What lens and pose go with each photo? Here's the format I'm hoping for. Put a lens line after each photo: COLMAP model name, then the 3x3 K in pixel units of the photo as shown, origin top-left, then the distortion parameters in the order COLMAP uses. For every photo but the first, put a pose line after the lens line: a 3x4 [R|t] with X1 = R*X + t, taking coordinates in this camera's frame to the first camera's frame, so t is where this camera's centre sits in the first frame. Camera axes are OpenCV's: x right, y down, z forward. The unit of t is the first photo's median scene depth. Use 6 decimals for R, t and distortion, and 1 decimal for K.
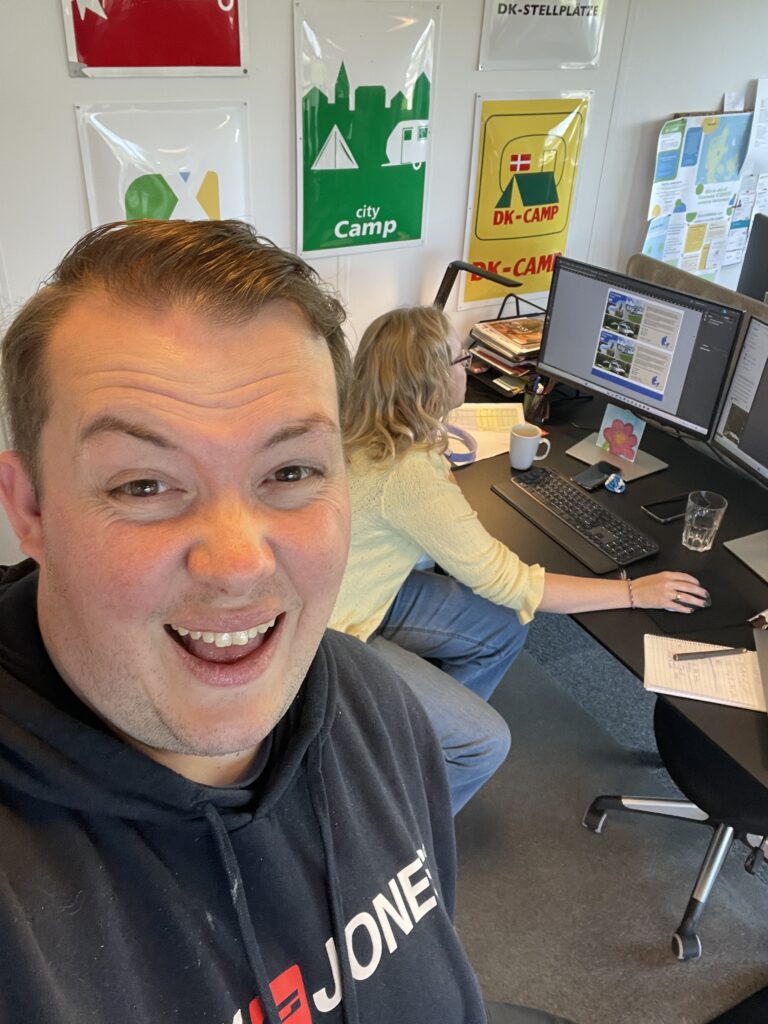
lens RADIAL K [[896.7, 0, 384.0], [0, 896.7, 512.0], [0, 0, 1]] dist [0.007926, 0.002468]
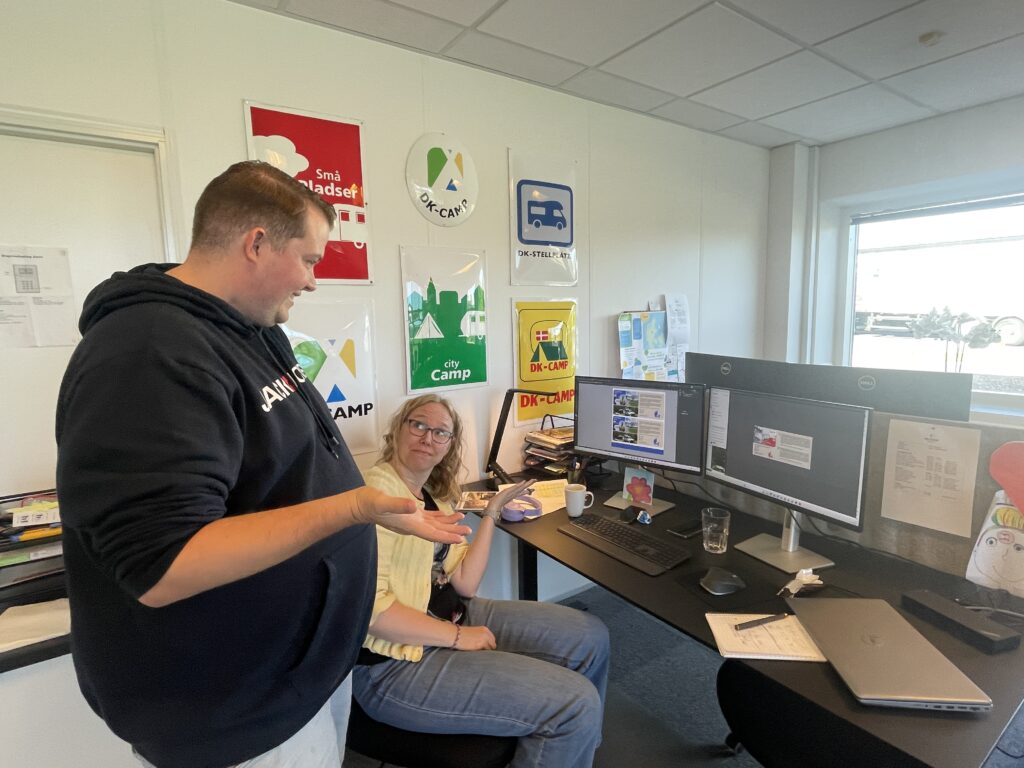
lens RADIAL K [[523.7, 0, 505.5], [0, 523.7, 382.5], [0, 0, 1]] dist [-0.022146, -0.000371]
pose [[0.991631, -0.078611, 0.102415, -0.021342], [0.114568, 0.901502, -0.417334, 0.087831], [-0.059520, 0.425575, 0.902964, 0.181307]]
